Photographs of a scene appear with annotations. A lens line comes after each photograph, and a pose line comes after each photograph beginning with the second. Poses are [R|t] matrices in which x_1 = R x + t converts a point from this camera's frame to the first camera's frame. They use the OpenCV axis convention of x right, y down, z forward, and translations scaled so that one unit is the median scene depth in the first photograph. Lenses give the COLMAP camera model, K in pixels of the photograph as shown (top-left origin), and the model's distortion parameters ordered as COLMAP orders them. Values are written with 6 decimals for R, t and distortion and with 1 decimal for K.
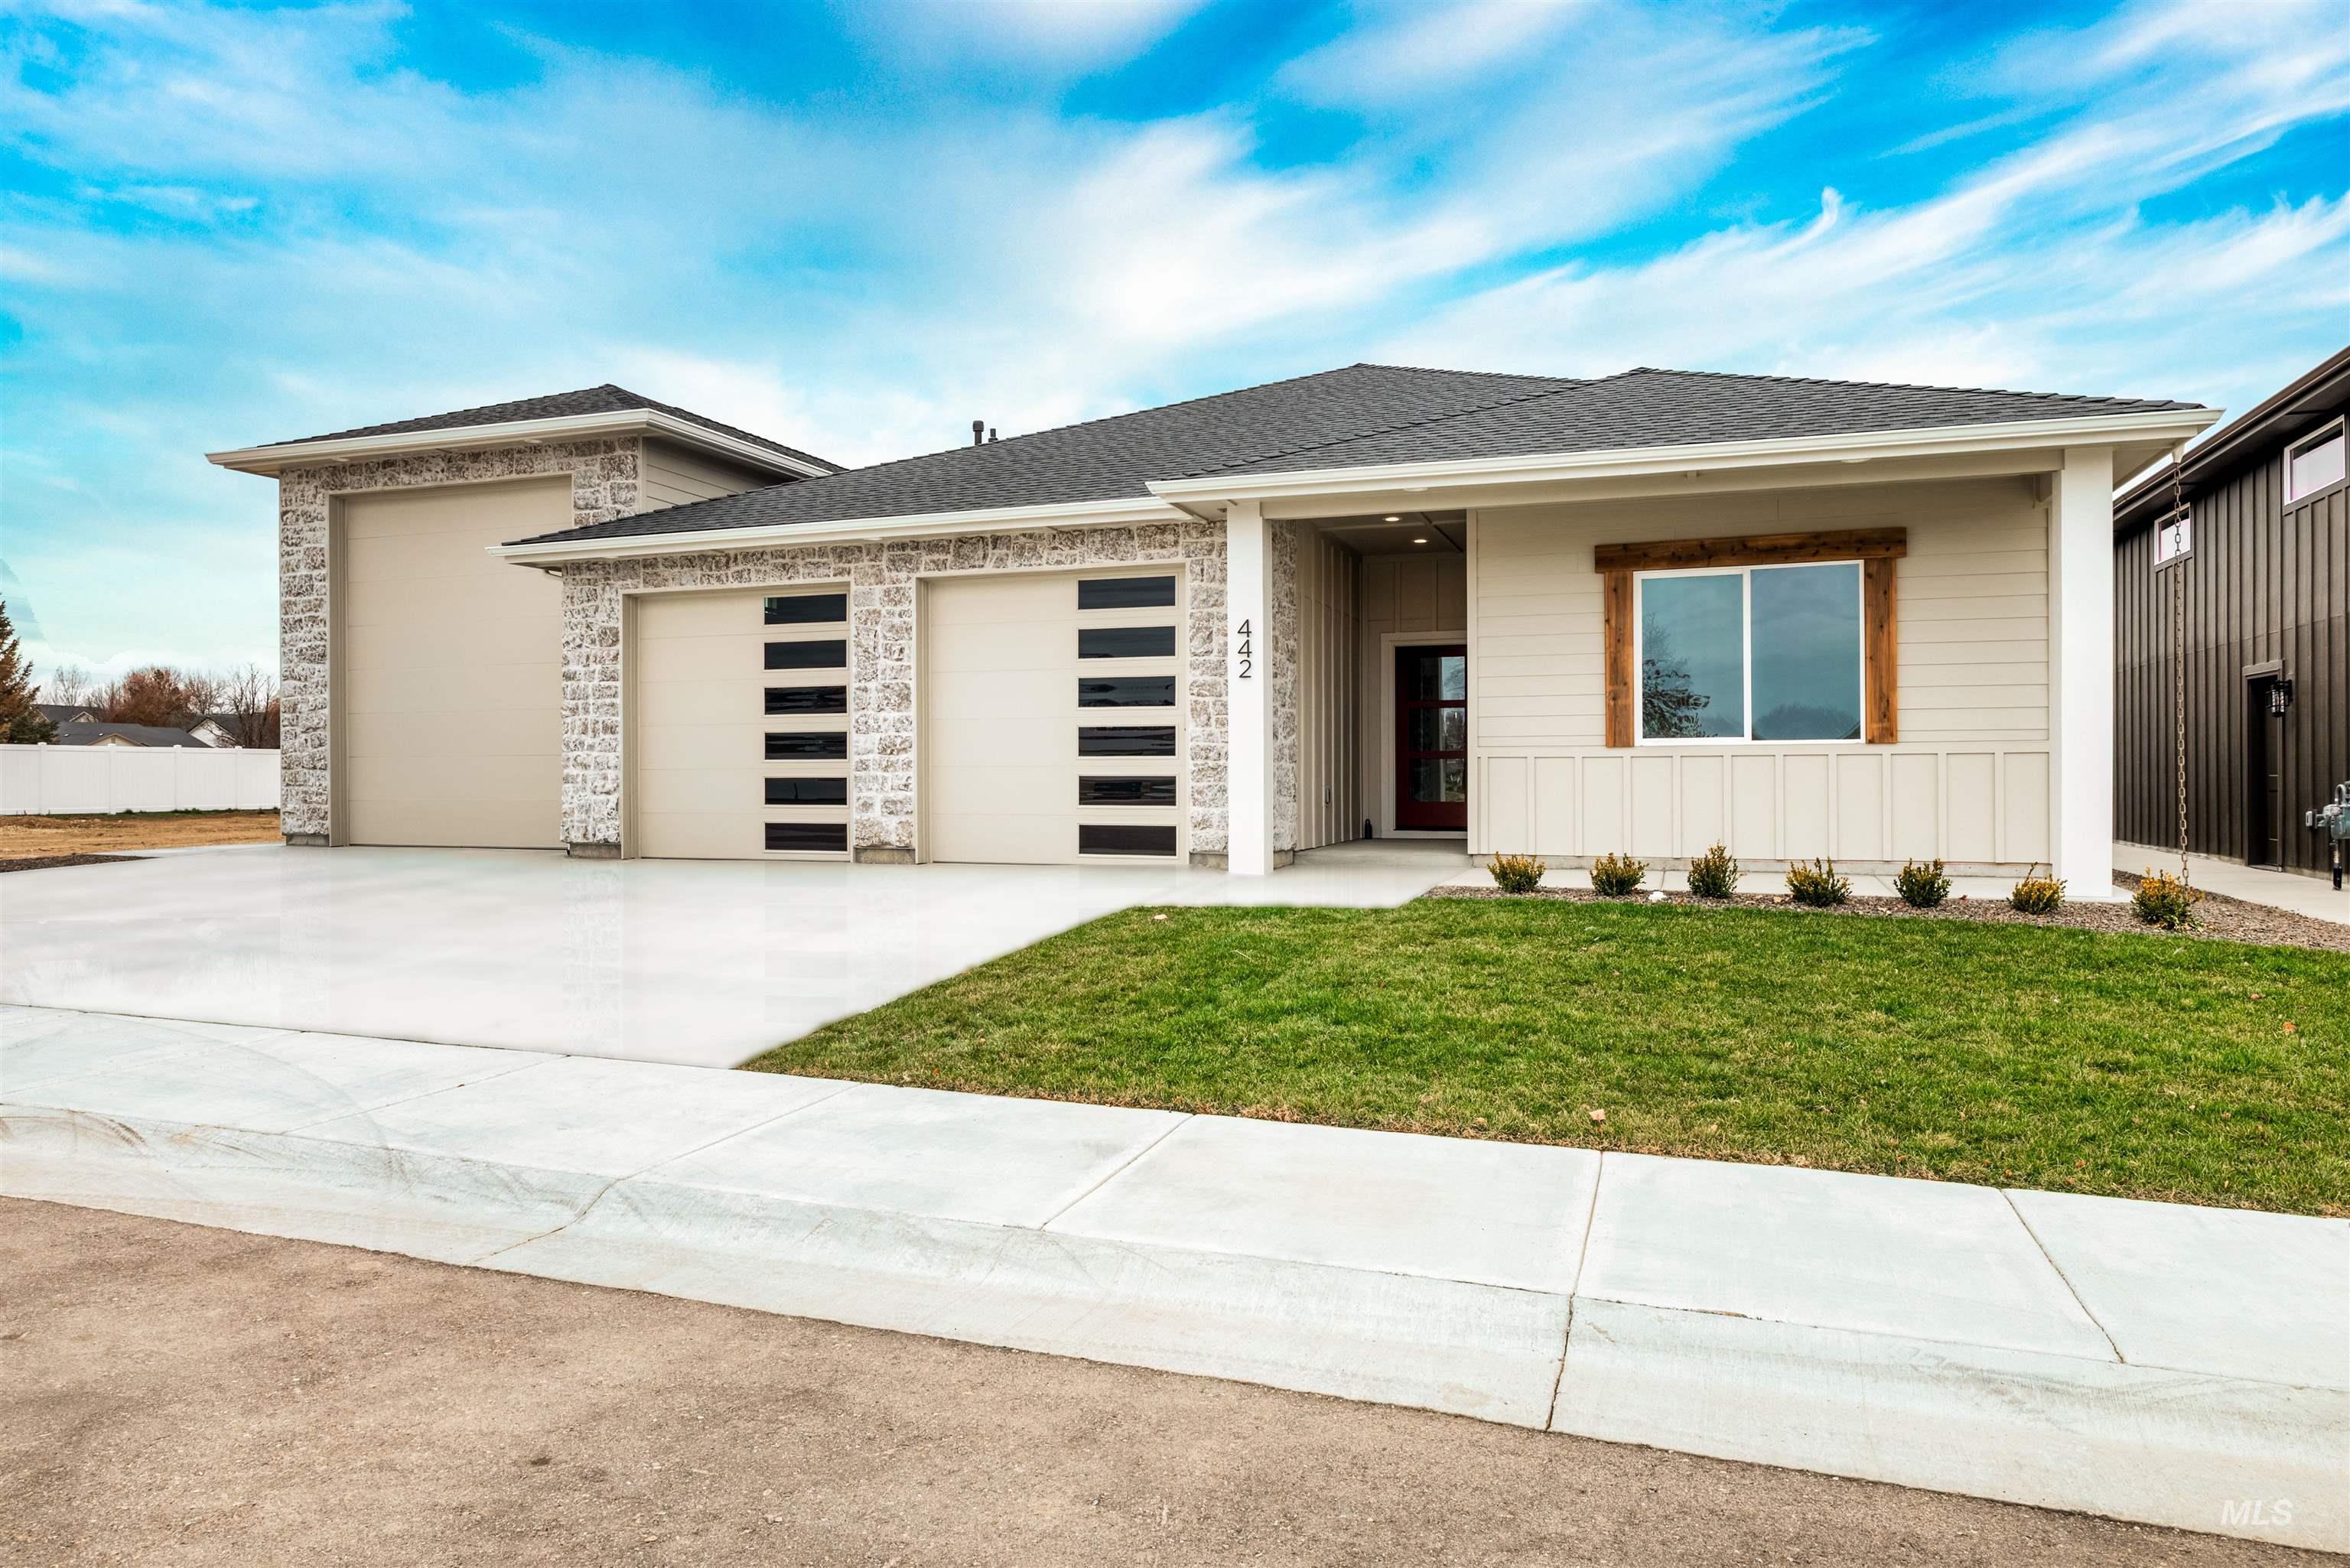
lens RADIAL K [[1442.9, 0, 1175.0], [0, 1442.9, 784.0], [0, 0, 1]] dist [0.003255, -0.005371]
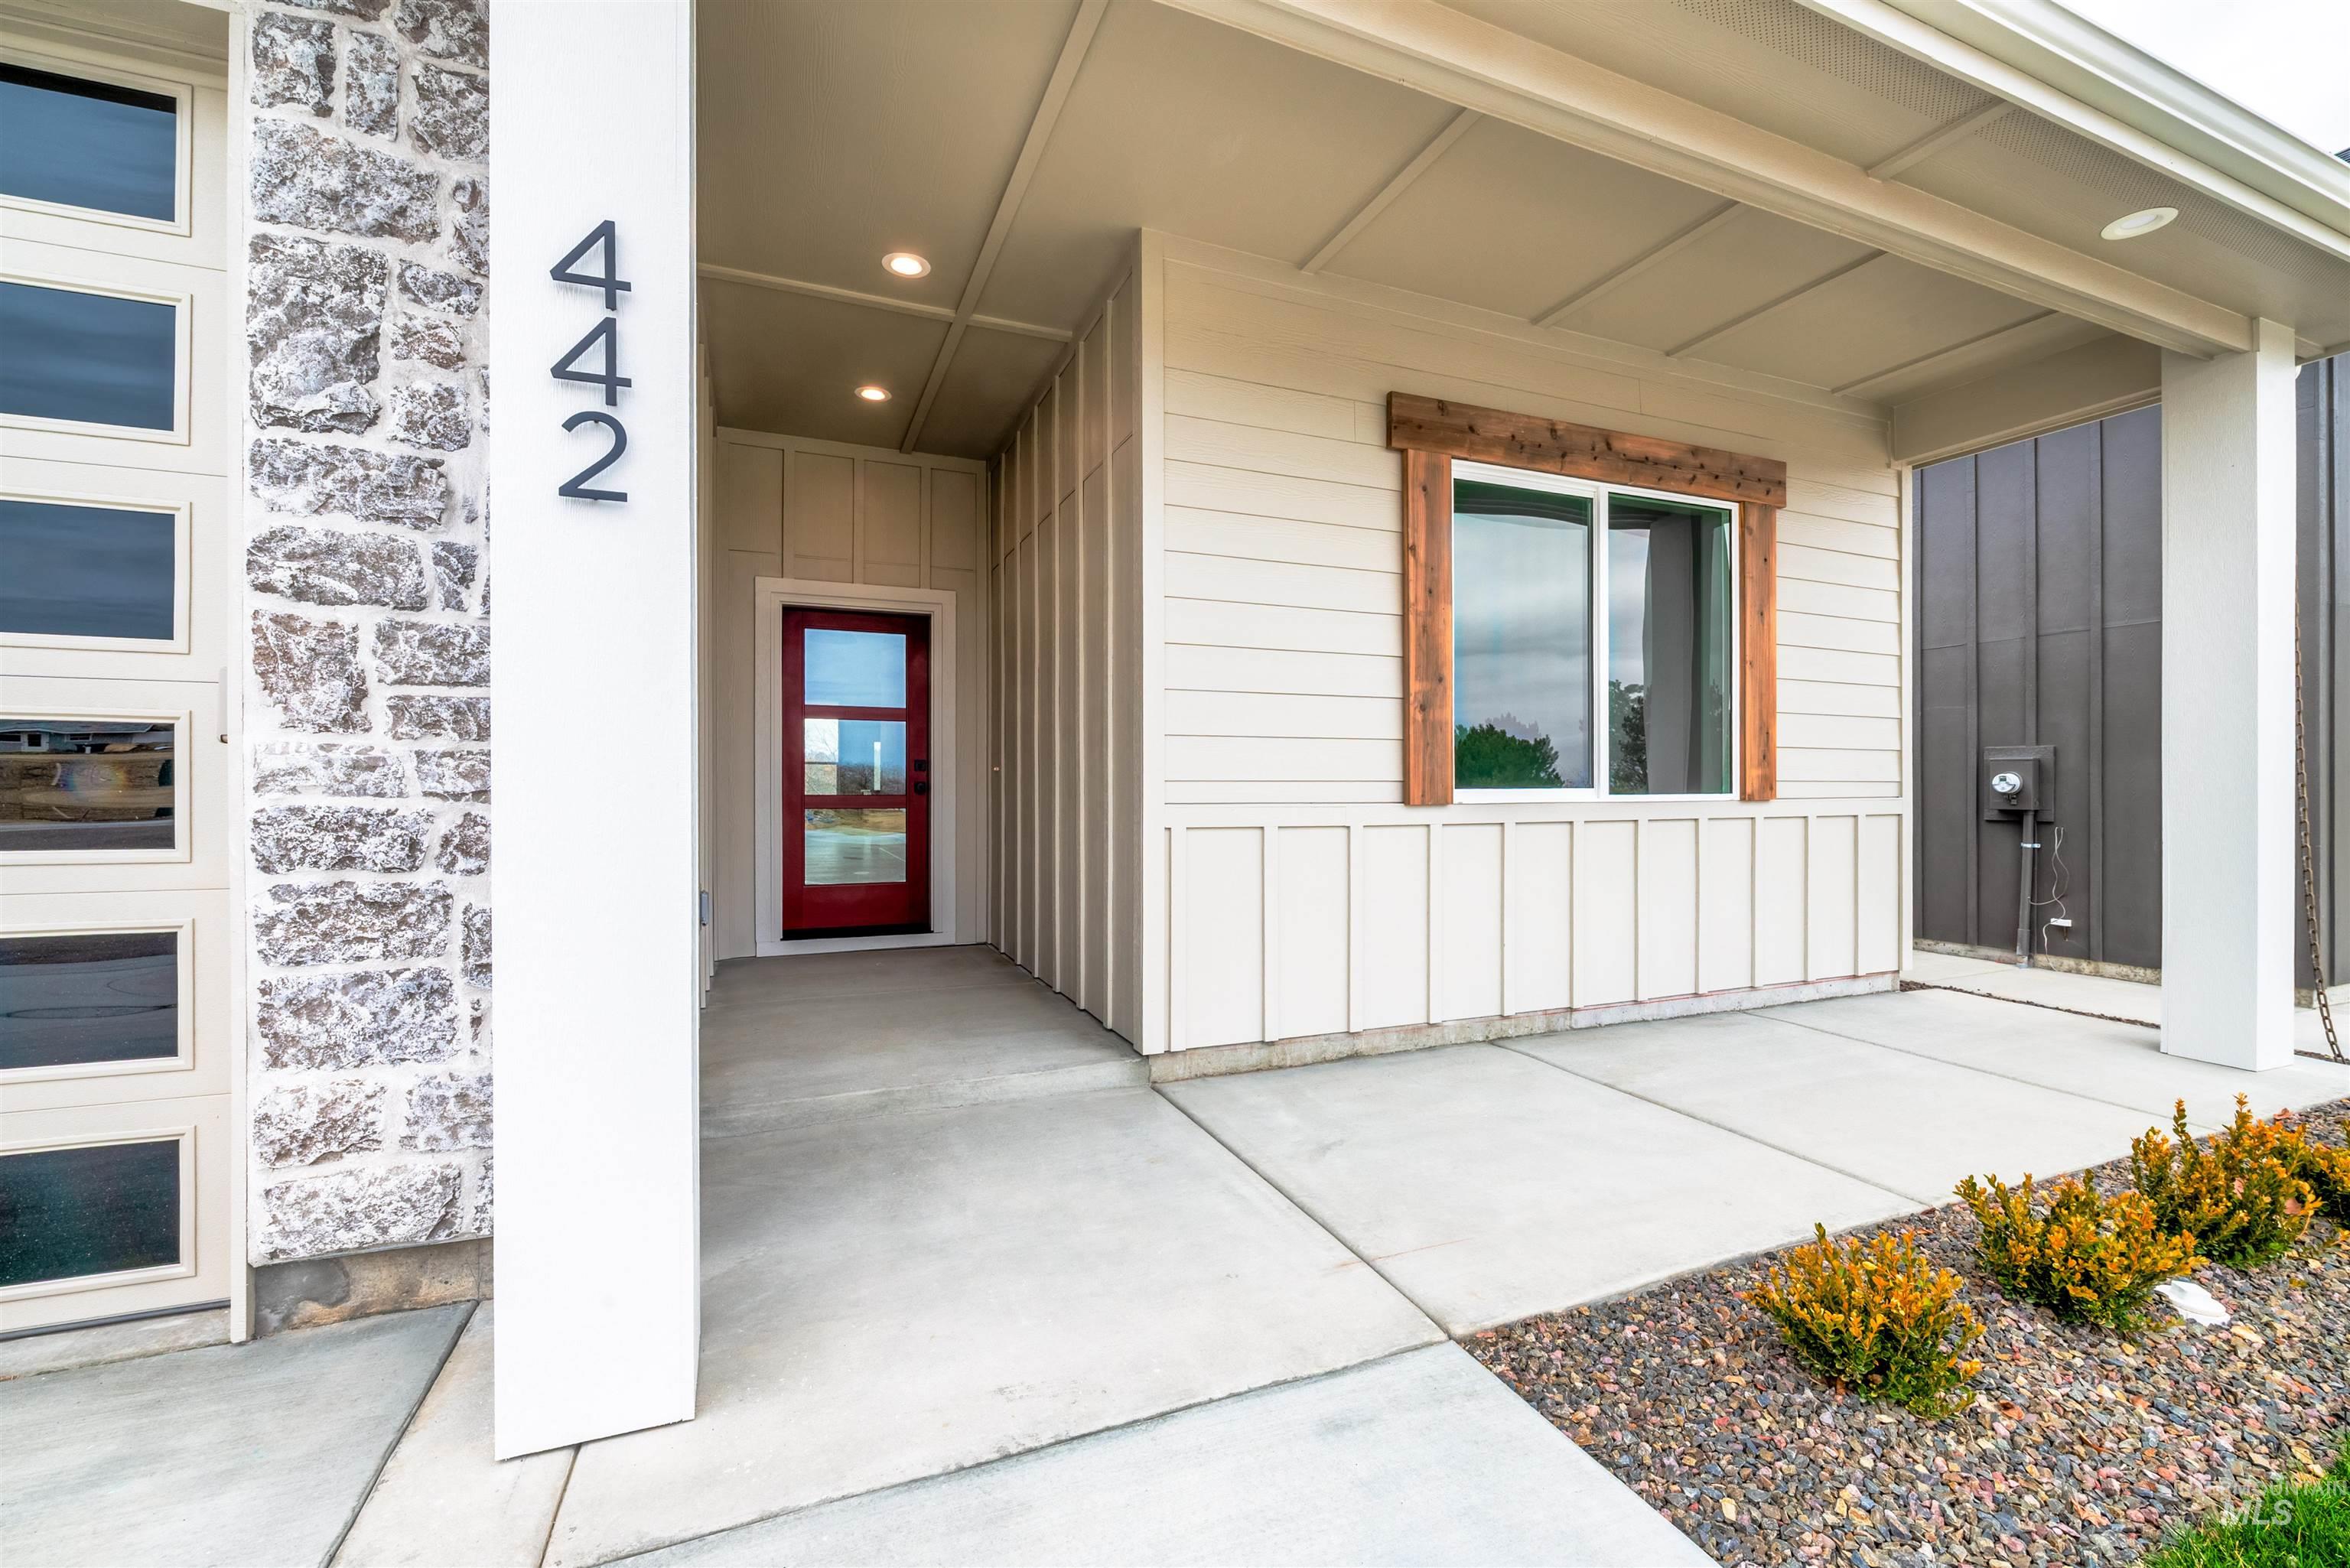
lens RADIAL K [[969.2, 0, 1163.4], [0, 969.2, 792.7], [0, 0, 1]] dist [-0.009270, -0.000255]
pose [[0.736292, -0.001003, 0.676664, 0.013966], [0.002685, 0.999995, -0.001439, -0.028917], [-0.676659, 0.002877, 0.736291, 0.793889]]
